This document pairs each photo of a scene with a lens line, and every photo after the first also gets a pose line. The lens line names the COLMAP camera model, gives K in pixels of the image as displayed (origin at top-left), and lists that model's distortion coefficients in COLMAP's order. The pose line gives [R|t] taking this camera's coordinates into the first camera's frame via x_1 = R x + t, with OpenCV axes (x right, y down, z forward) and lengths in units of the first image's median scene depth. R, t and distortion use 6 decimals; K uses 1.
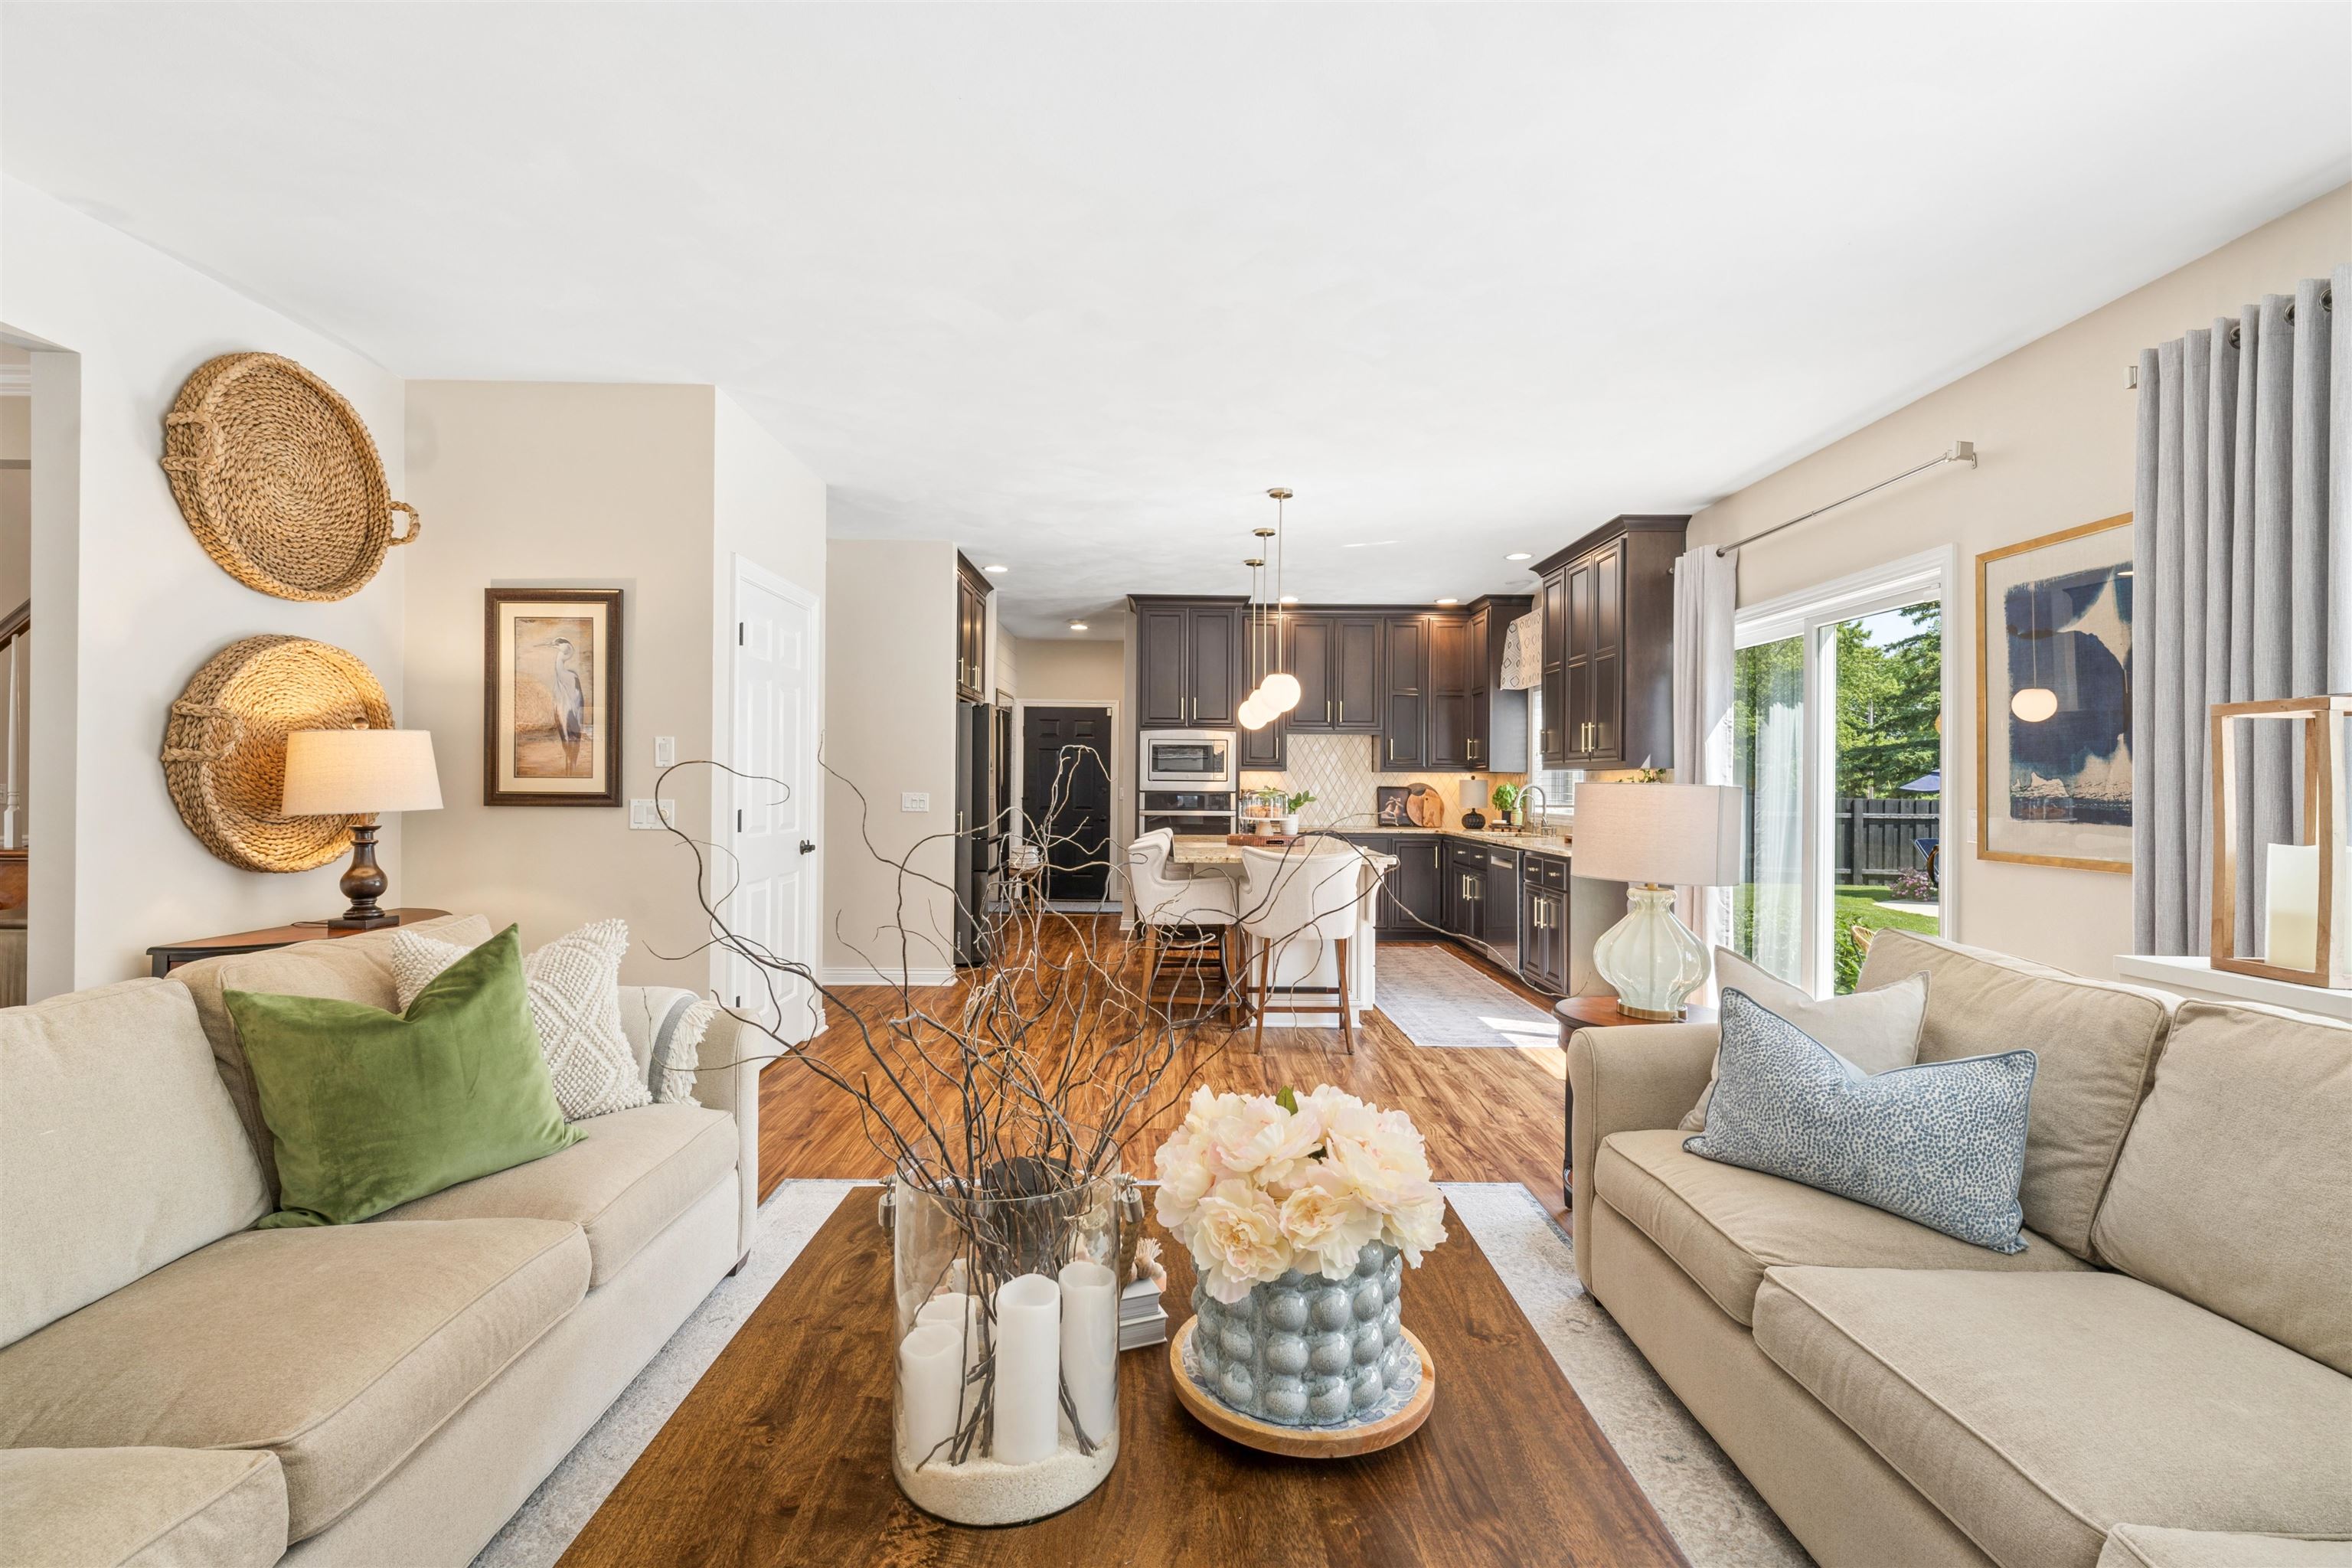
lens RADIAL K [[1019.6, 0, 1175.2], [0, 1019.6, 783.0], [0, 0, 1]] dist [0.004908, 0.000345]
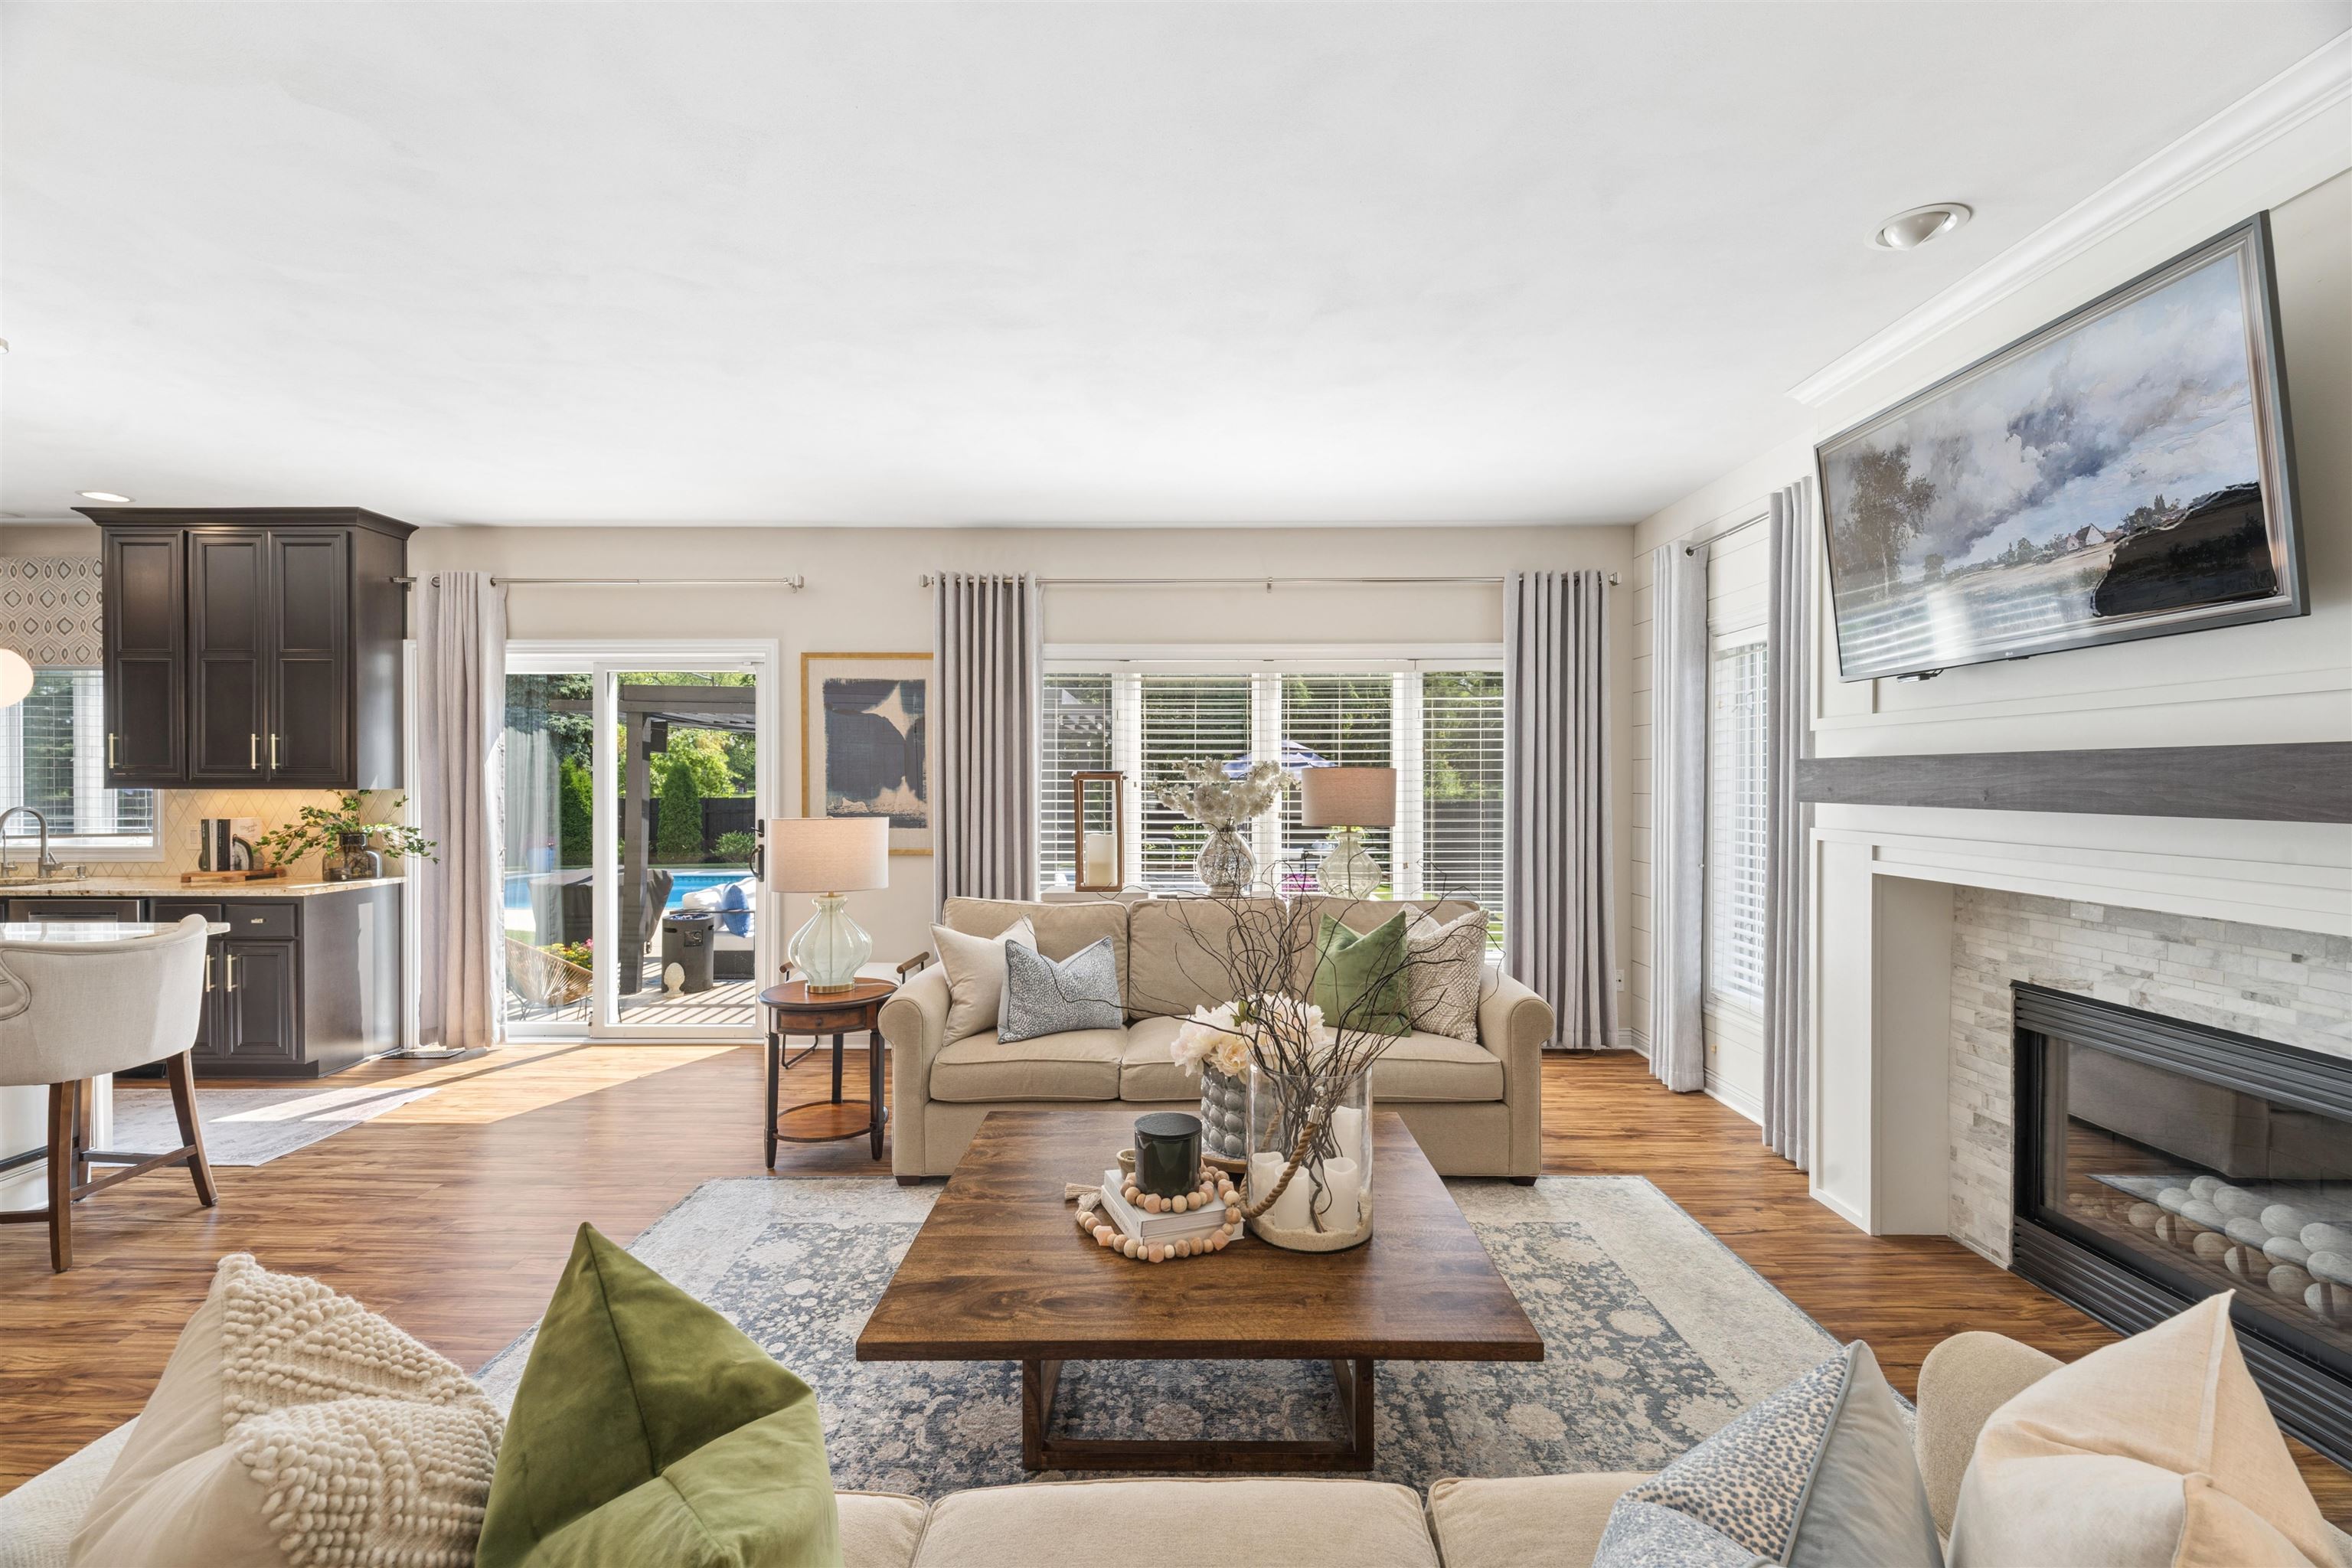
lens RADIAL K [[1019.6, 0, 1175.9], [0, 1019.6, 782.9], [0, 0, 1]] dist [0.004908, 0.000345]
pose [[0.010003, -0.012784, 0.999868, -0.469453], [-0.000231, 0.999918, 0.012787, -0.033366], [-0.999950, -0.000359, 0.009999, 0.285729]]
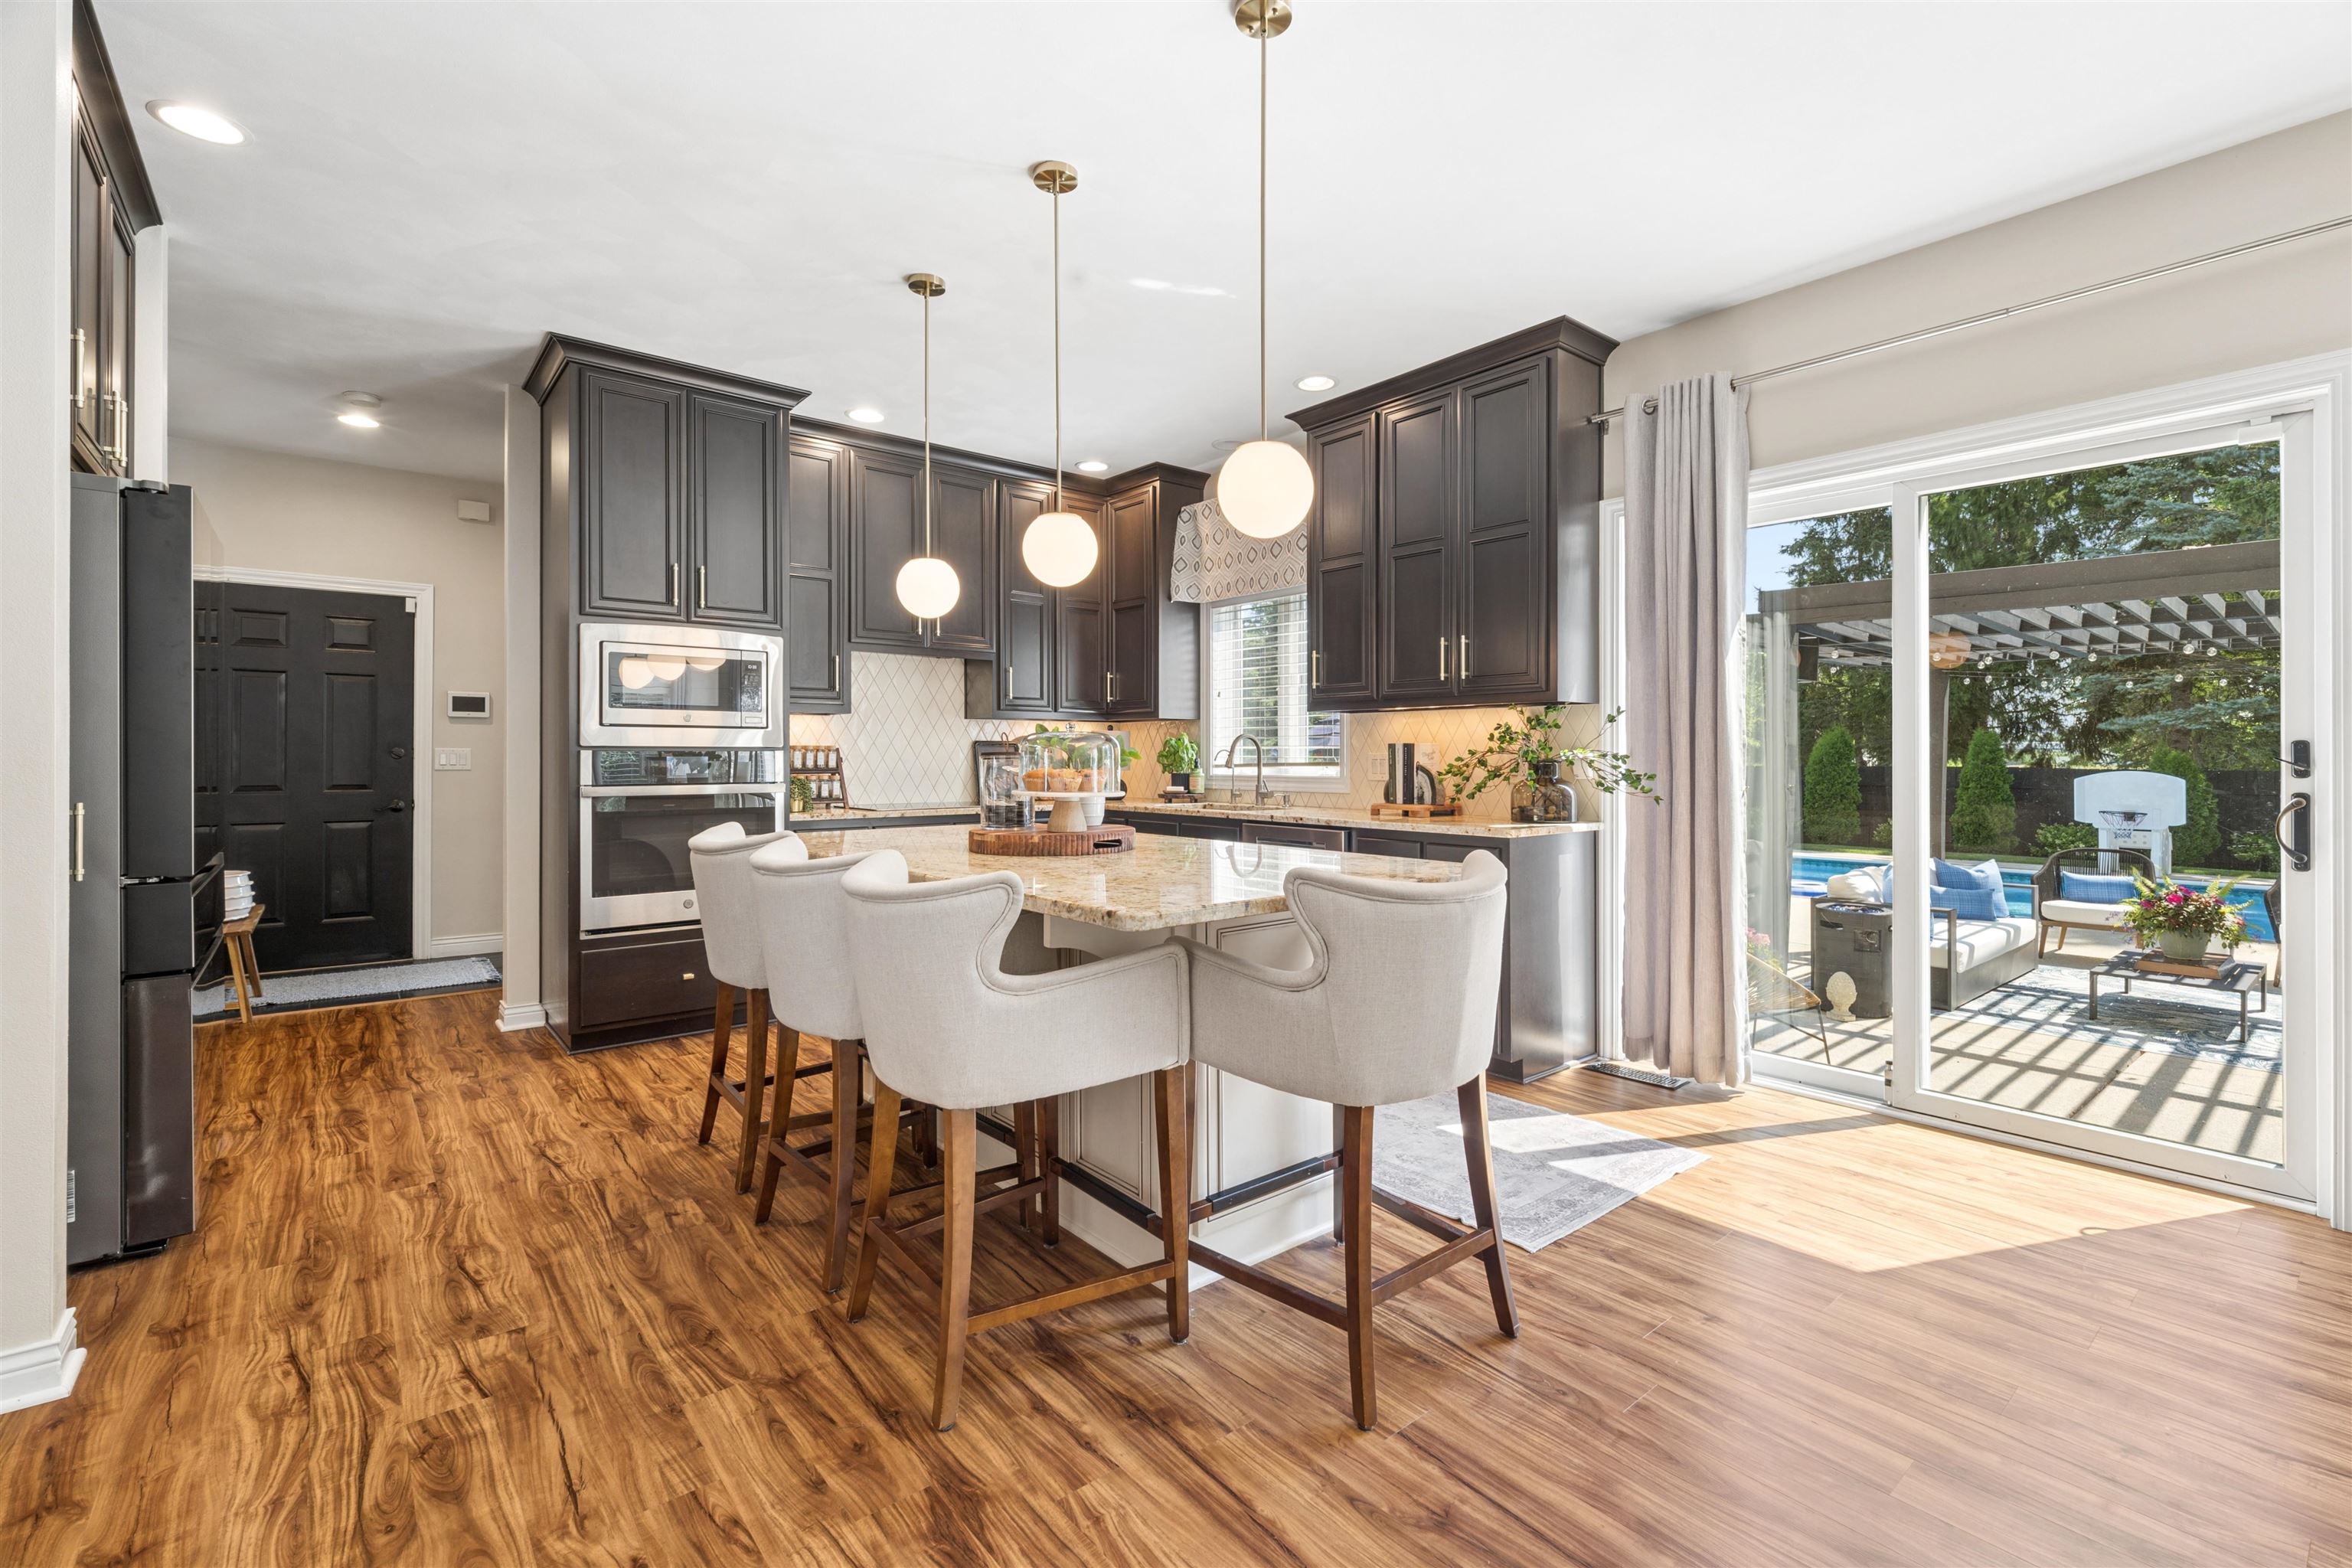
lens RADIAL K [[1019.6, 0, 1171.1], [0, 1019.6, 752.1], [0, 0, 1]] dist [0.004908, 0.000345]
pose [[0.776659, -0.005378, 0.629898, -0.183380], [0.006580, 0.999978, 0.000425, 0.017903], [-0.629886, 0.003815, 0.776678, 0.670667]]
